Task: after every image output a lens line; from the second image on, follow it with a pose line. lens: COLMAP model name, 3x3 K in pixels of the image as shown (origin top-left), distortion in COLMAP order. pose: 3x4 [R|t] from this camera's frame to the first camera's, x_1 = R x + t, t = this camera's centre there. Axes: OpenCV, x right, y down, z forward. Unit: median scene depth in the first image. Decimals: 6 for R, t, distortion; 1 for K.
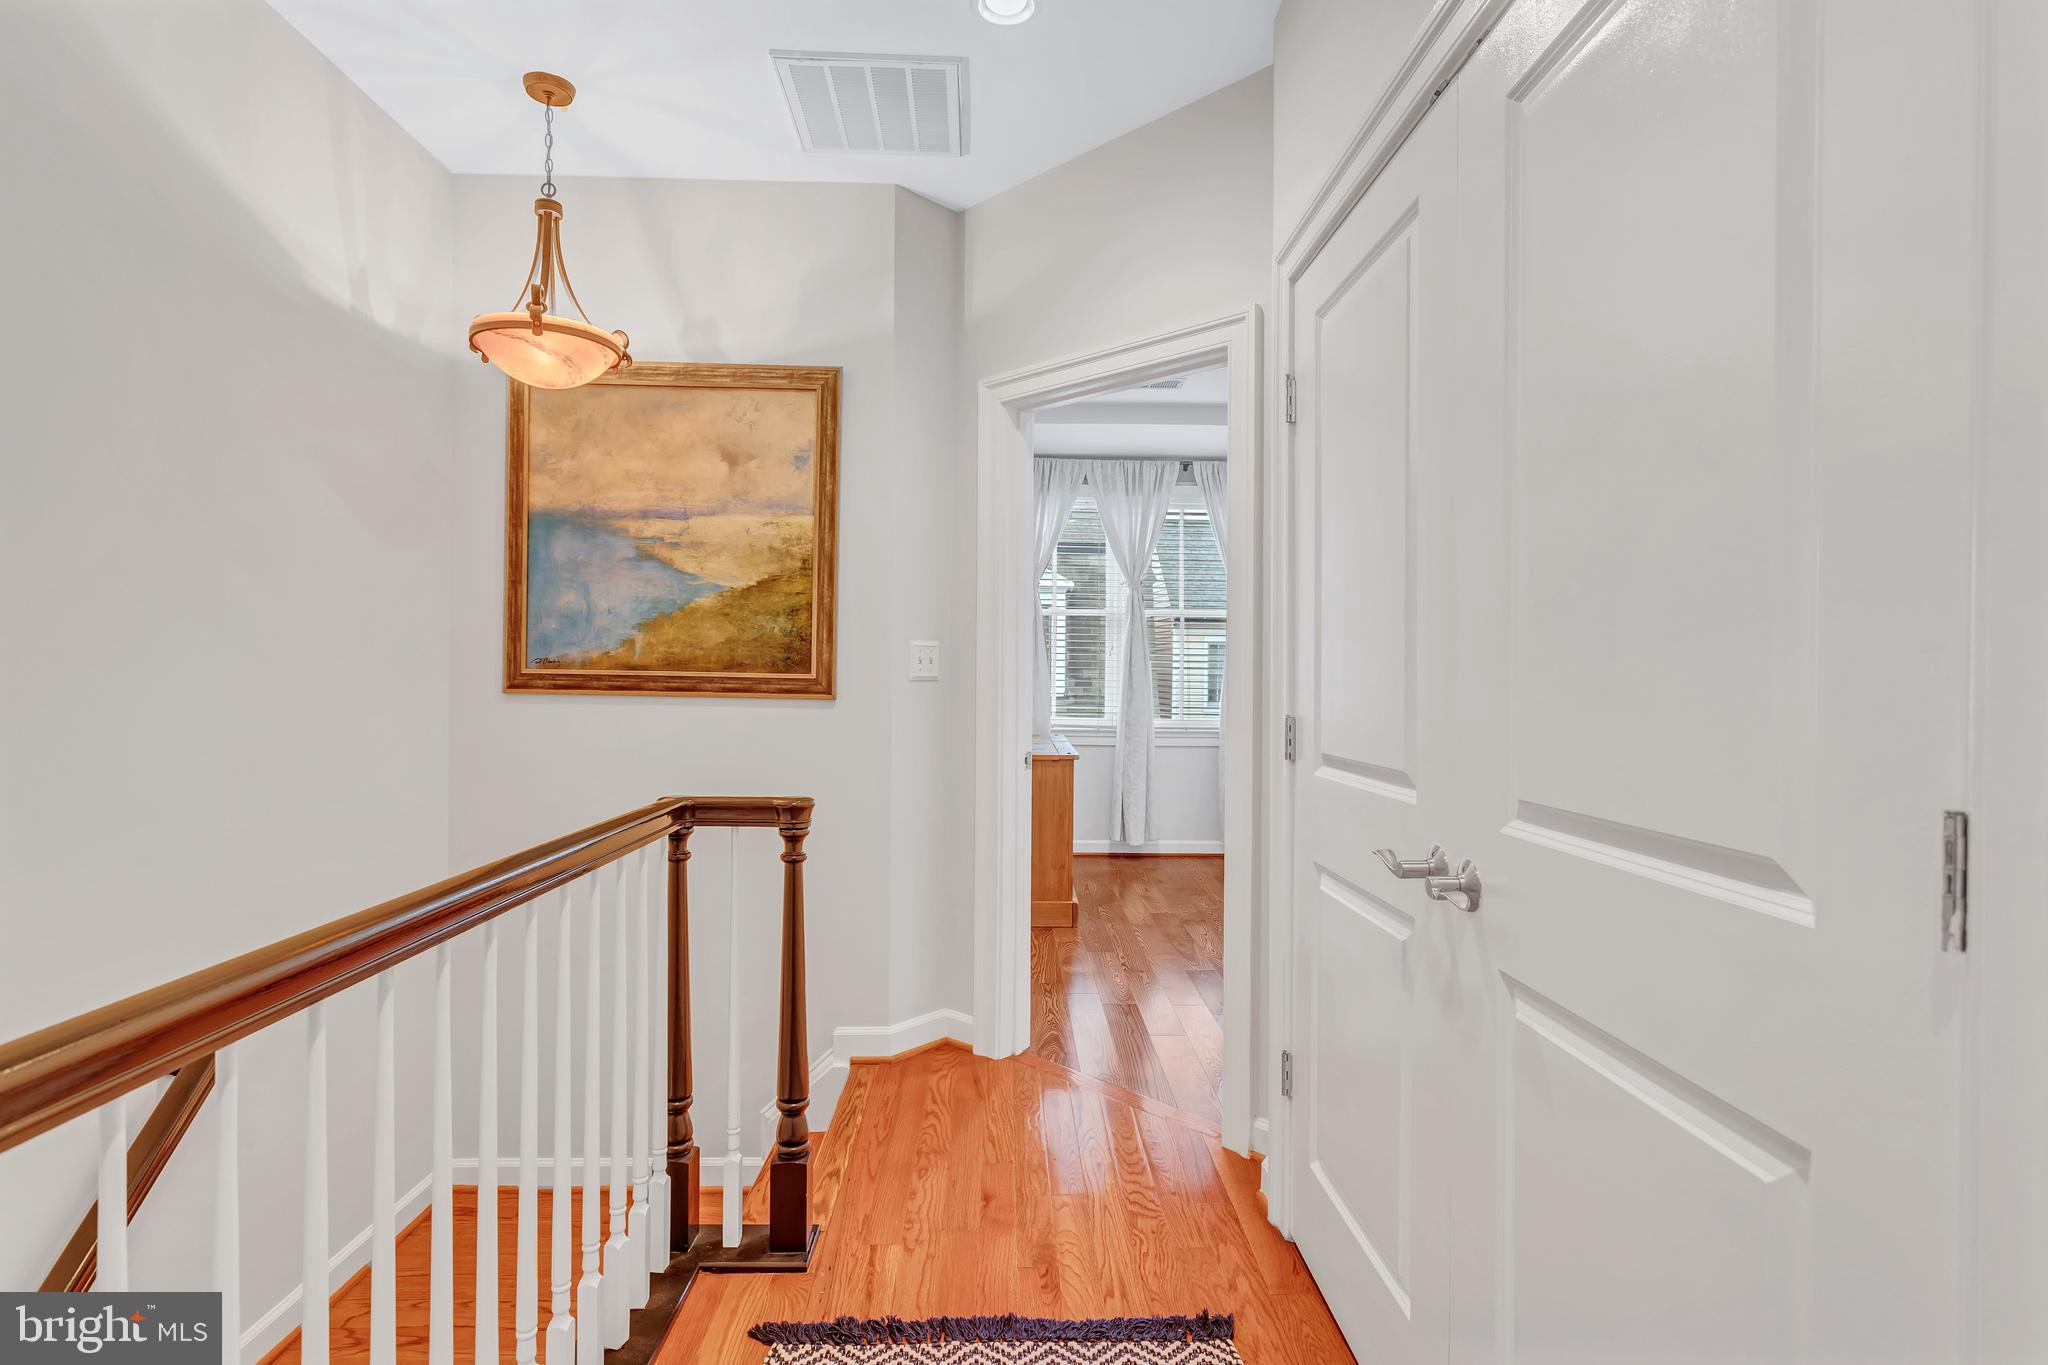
lens RADIAL K [[1045.8, 0, 1023.8], [0, 1045.8, 676.4], [0, 0, 1]] dist [-0.005740, 0.002557]
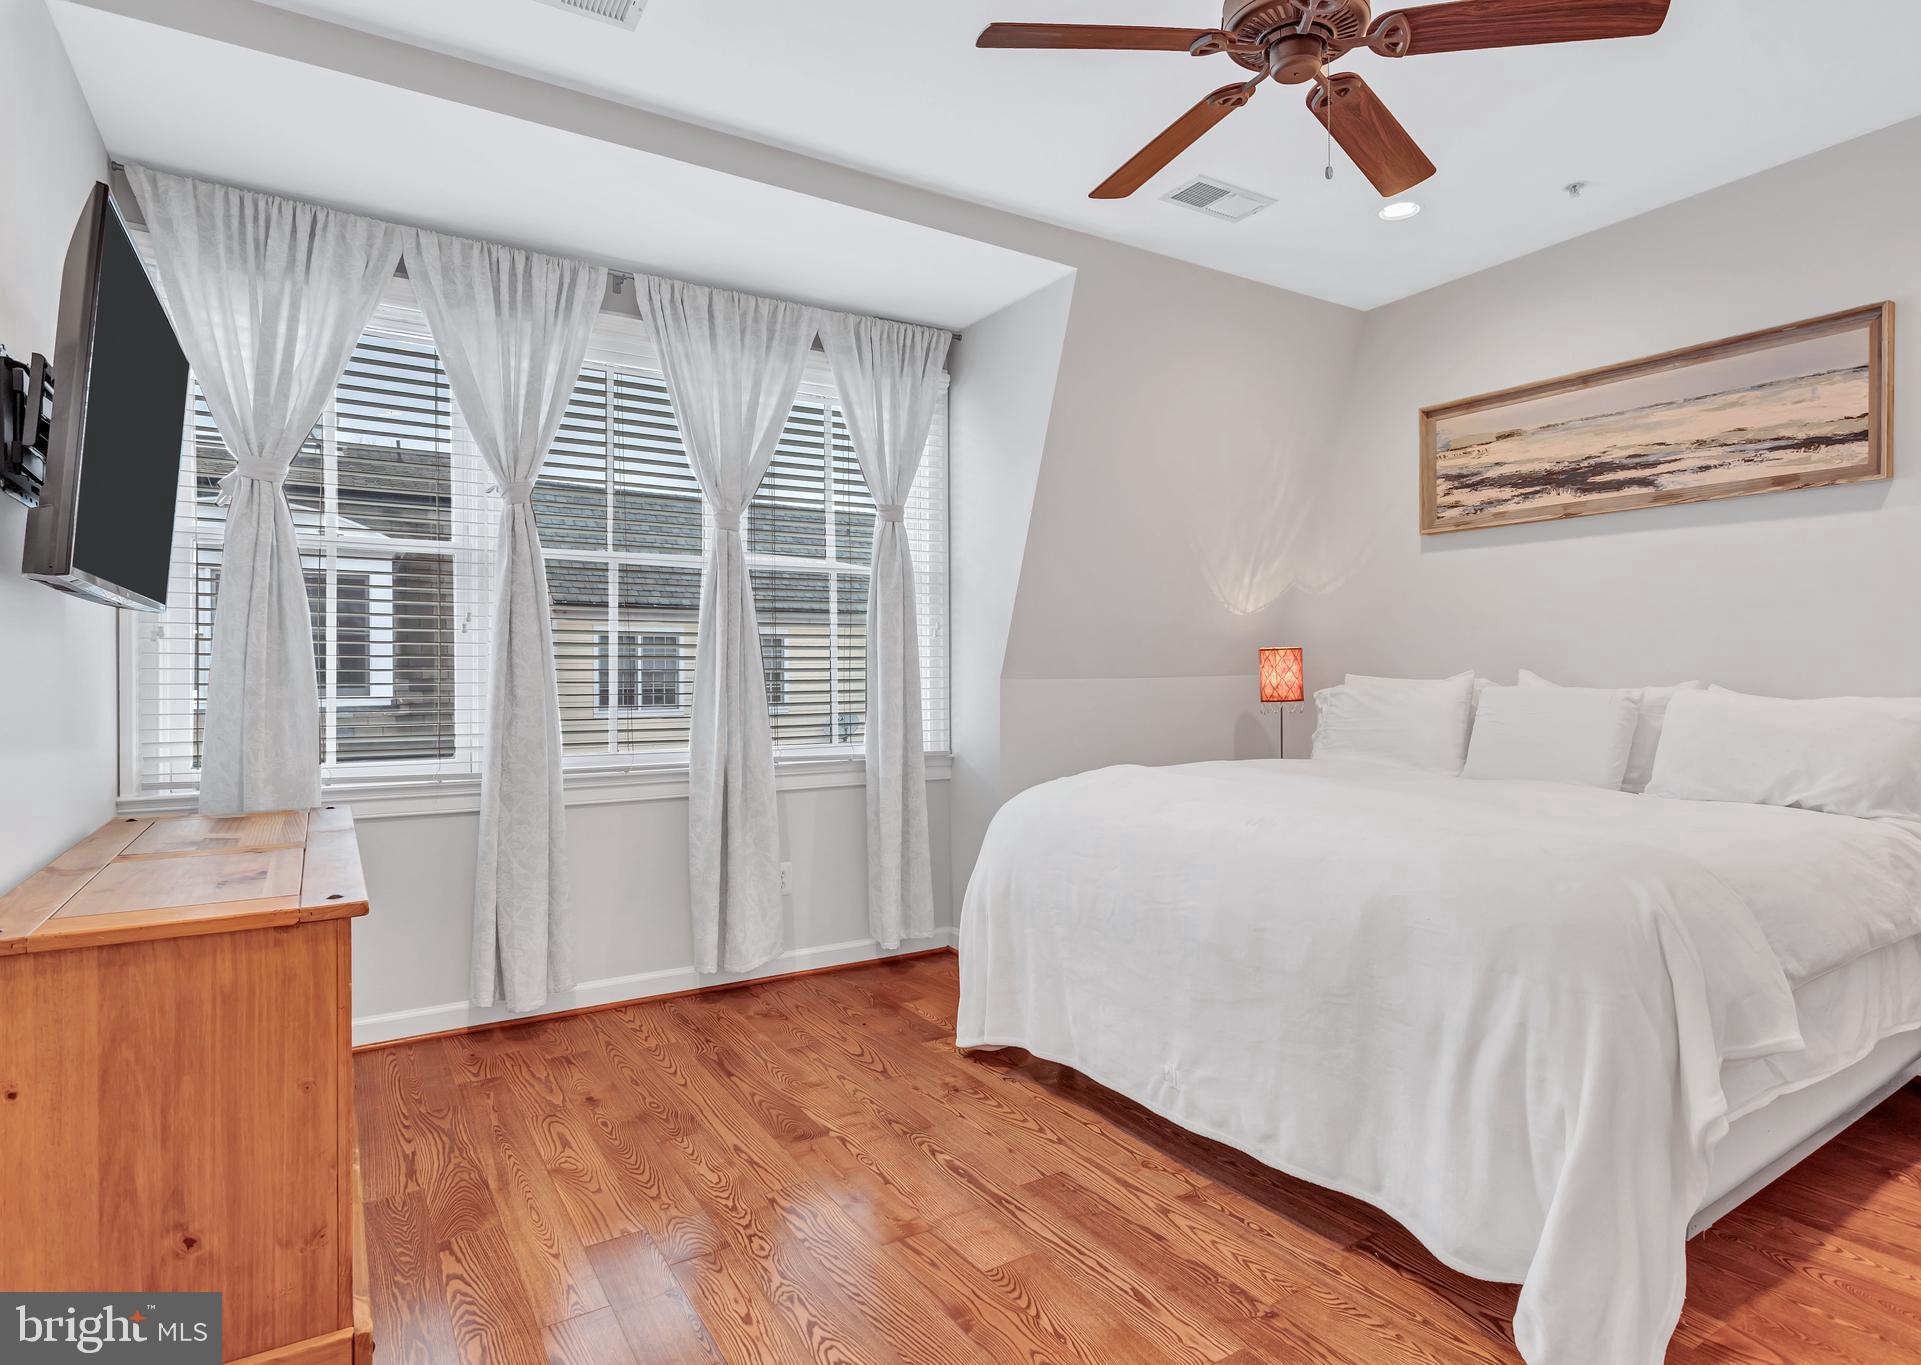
lens RADIAL K [[1048.6, 0, 1029.8], [0, 1048.6, 662.5], [0, 0, 1]] dist [-0.000764, 0.000481]
pose [[0.837873, -0.012640, 0.545719, 0.035685], [0.017378, 0.999843, -0.003524, 0.000355], [-0.545589, 0.012436, 0.837961, 0.438224]]
